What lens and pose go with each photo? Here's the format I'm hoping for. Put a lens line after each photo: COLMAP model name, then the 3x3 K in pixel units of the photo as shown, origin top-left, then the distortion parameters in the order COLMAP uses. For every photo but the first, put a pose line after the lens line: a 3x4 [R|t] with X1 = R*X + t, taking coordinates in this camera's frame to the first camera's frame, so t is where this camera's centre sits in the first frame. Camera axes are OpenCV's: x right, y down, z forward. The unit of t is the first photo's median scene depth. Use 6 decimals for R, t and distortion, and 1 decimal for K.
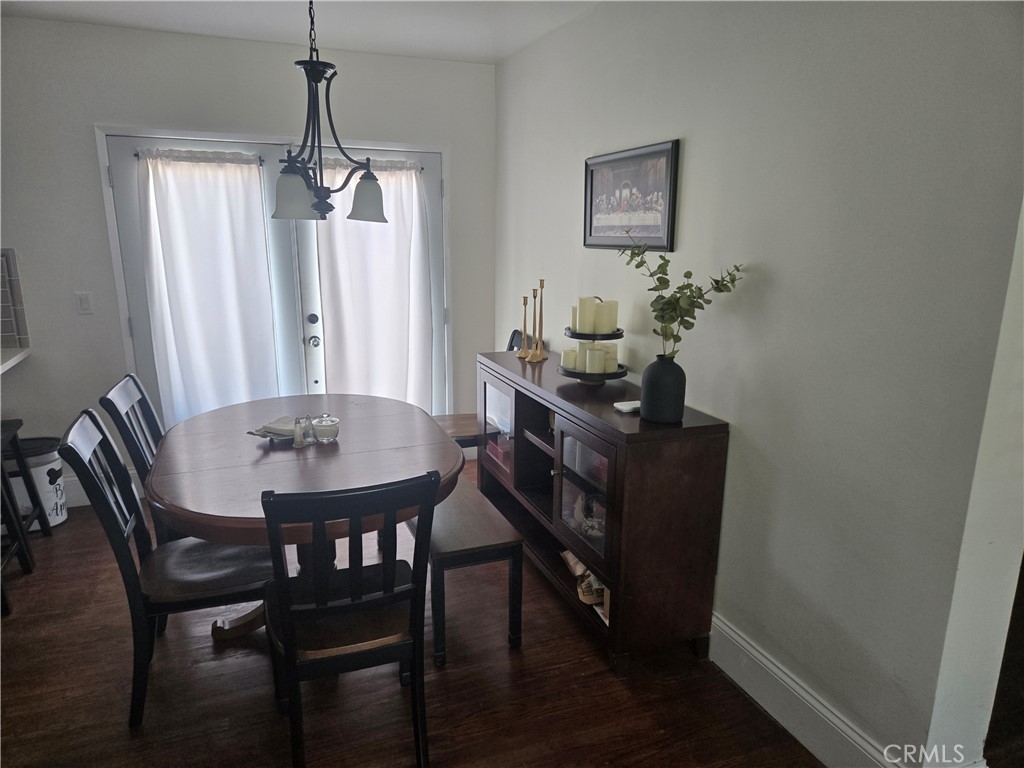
lens RADIAL K [[696.2, 0, 507.8], [0, 696.2, 395.9], [0, 0, 1]] dist [0.087594, -0.081821]
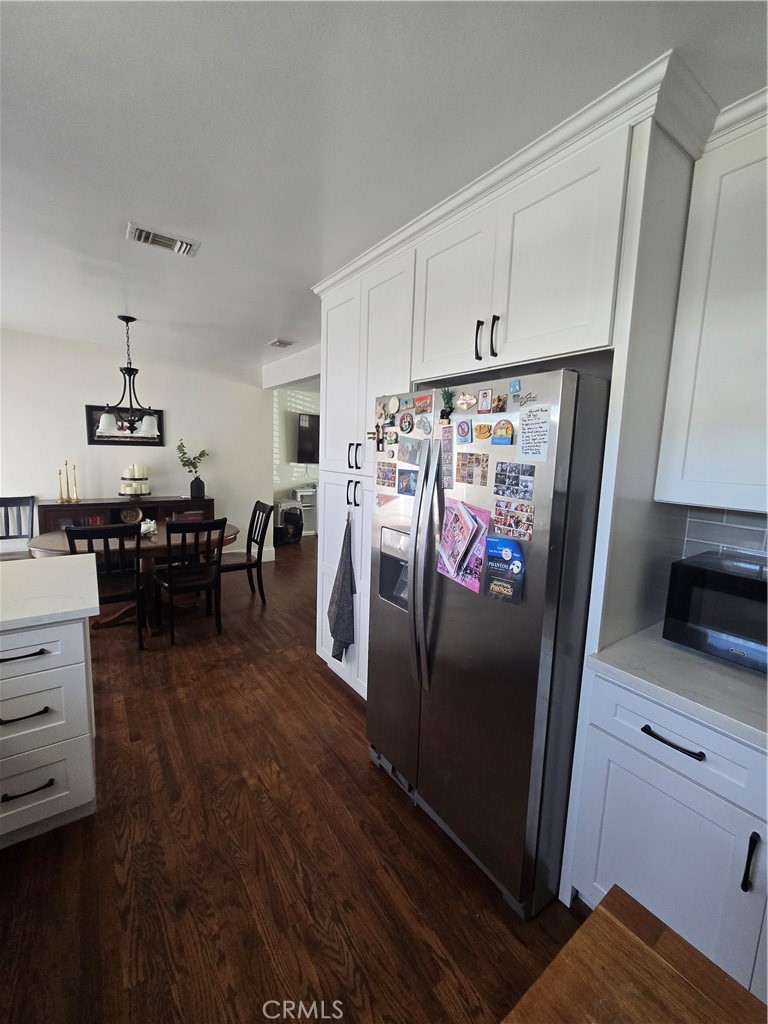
lens RADIAL K [[421.0, 0, 392.6], [0, 421.0, 504.9], [0, 0, 1]] dist [-0.002552, 0.000076]
pose [[-0.268541, -0.146673, 0.952036, -1.748614], [0.187168, 0.961558, 0.200935, -0.147144], [-0.944909, 0.232150, -0.230765, 0.570952]]
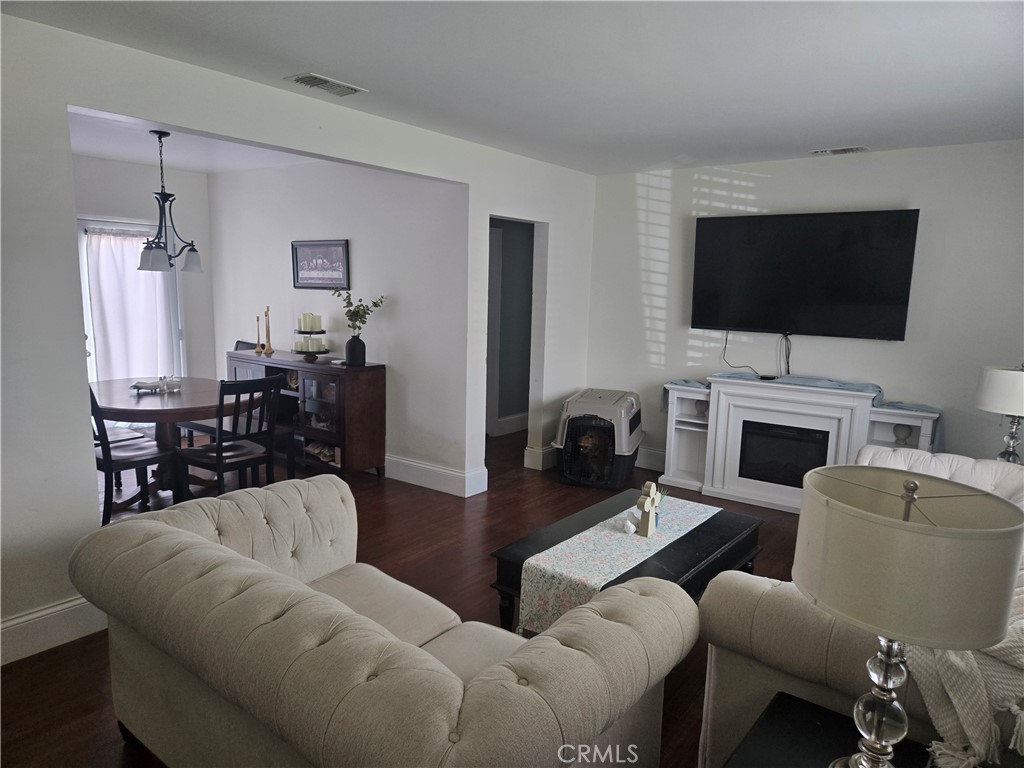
lens RADIAL K [[696.2, 0, 507.8], [0, 696.2, 395.9], [0, 0, 1]] dist [0.087594, -0.081821]
pose [[0.848780, -0.073540, 0.523608, -0.498664], [0.109338, 0.993288, -0.037733, 0.247471], [-0.517318, 0.089277, 0.851124, -1.037614]]
